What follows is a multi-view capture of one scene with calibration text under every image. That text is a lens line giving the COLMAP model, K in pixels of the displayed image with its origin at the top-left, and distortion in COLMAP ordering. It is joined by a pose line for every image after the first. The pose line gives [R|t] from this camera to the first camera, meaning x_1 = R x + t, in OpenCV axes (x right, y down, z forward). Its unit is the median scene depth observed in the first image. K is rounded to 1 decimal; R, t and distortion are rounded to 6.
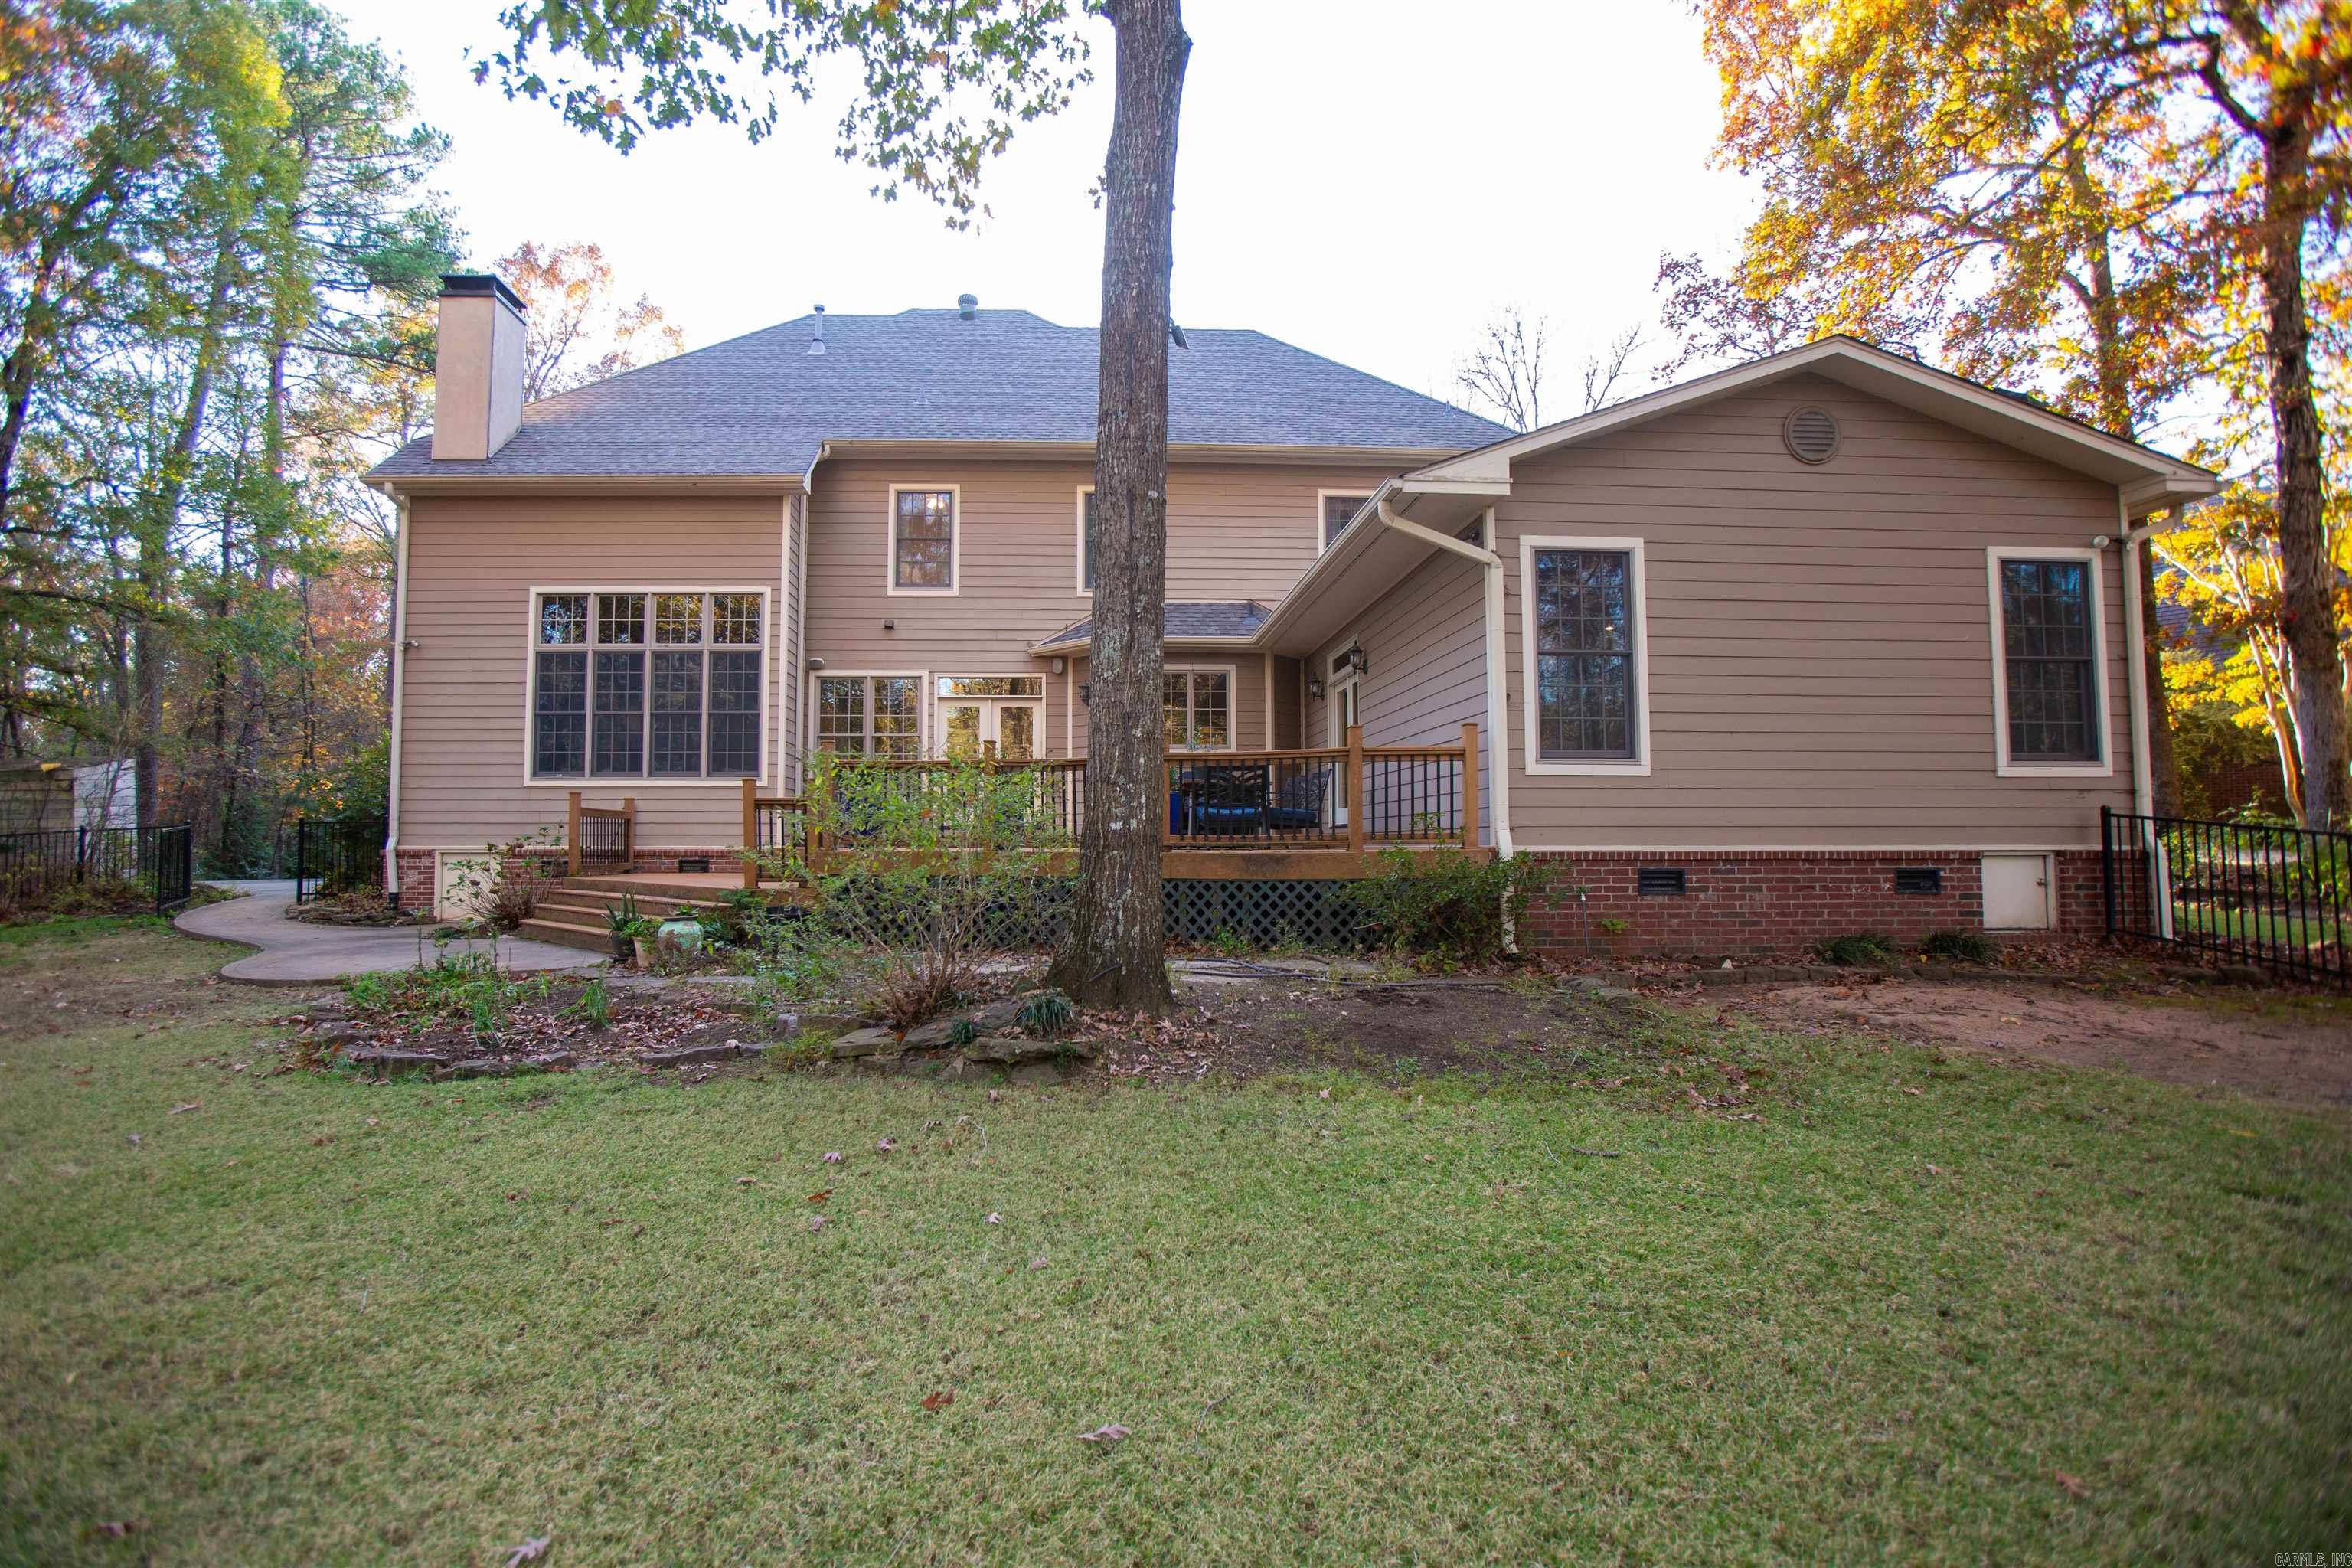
lens RADIAL K [[1136.0, 0, 1122.0], [0, 1136.0, 779.7], [0, 0, 1]] dist [-0.062692, 0.027074]
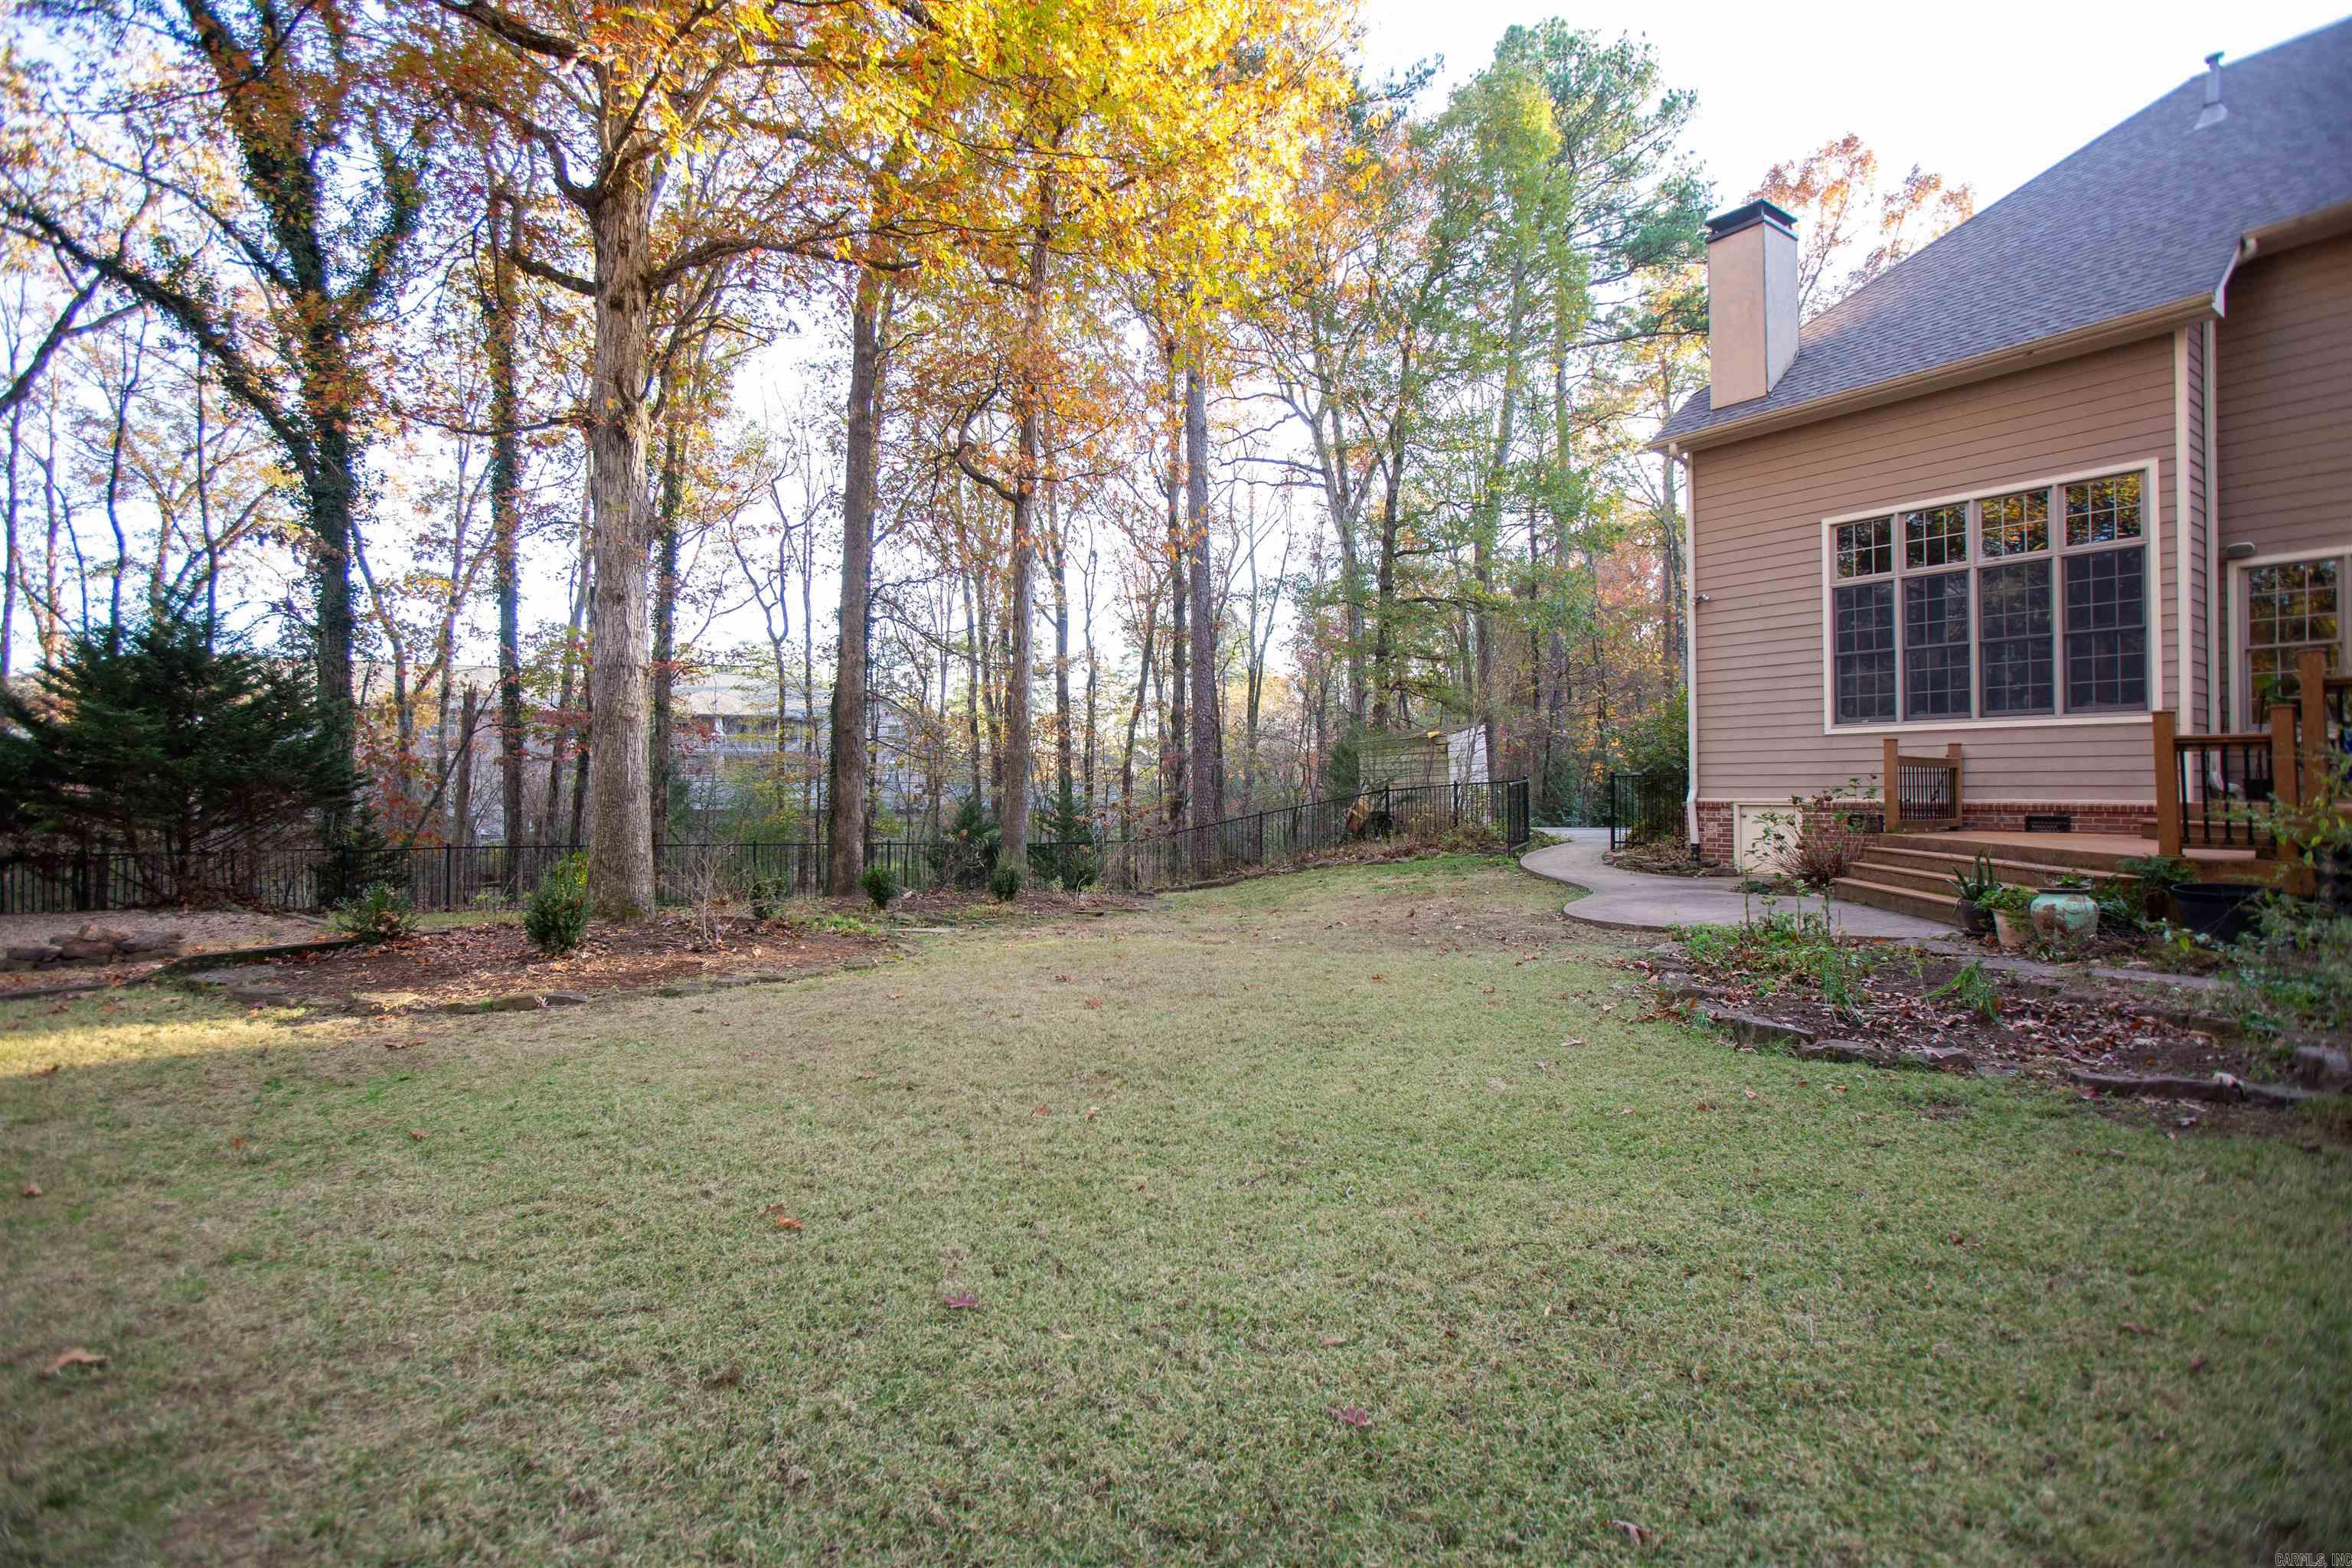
lens RADIAL K [[1122.0, 0, 1144.5], [0, 1122.0, 777.6], [0, 0, 1]] dist [-0.056468, 0.024297]
pose [[0.530399, -0.008206, -0.847709, -0.057380], [0.043294, 0.998910, 0.017419, 0.001165], [0.846642, -0.045940, 0.530176, 0.030536]]
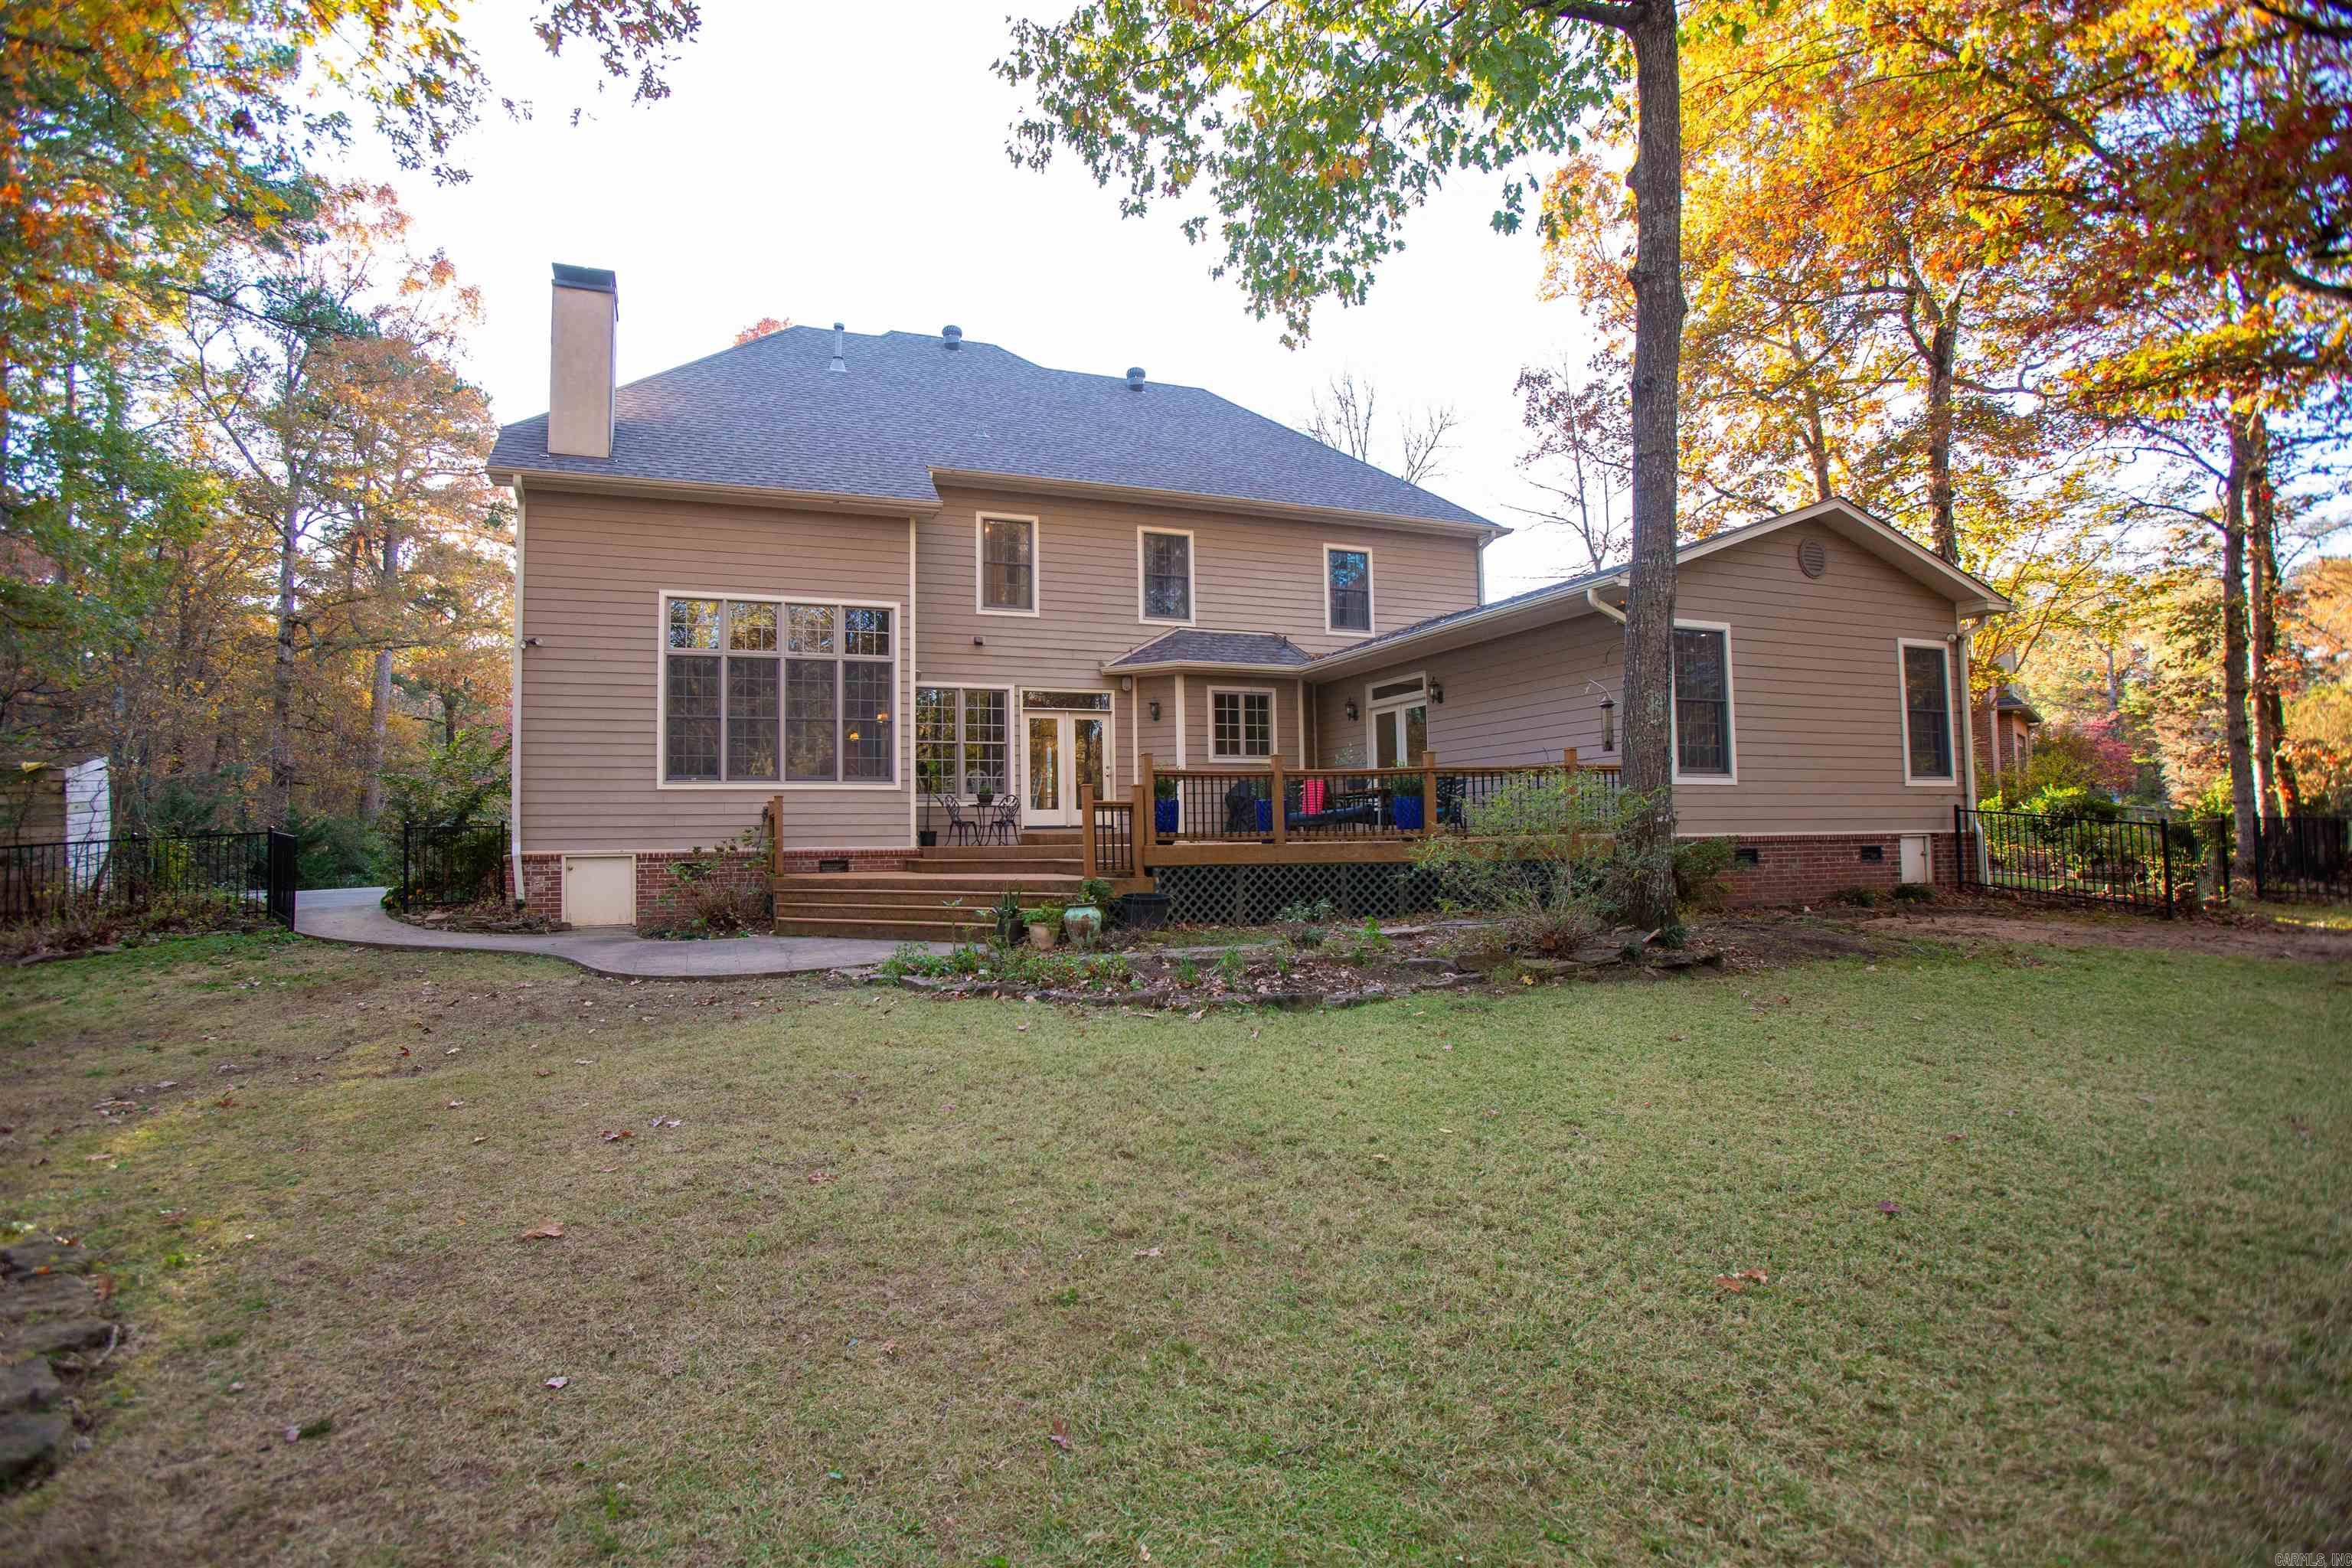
lens RADIAL K [[1122.0, 0, 1144.5], [0, 1122.0, 777.6], [0, 0, 1]] dist [-0.056468, 0.024297]
pose [[0.948565, 0.004593, 0.316549, -0.436098], [-0.003990, 0.999989, -0.002551, -0.003923], [-0.316557, 0.001156, 0.948573, -0.079224]]
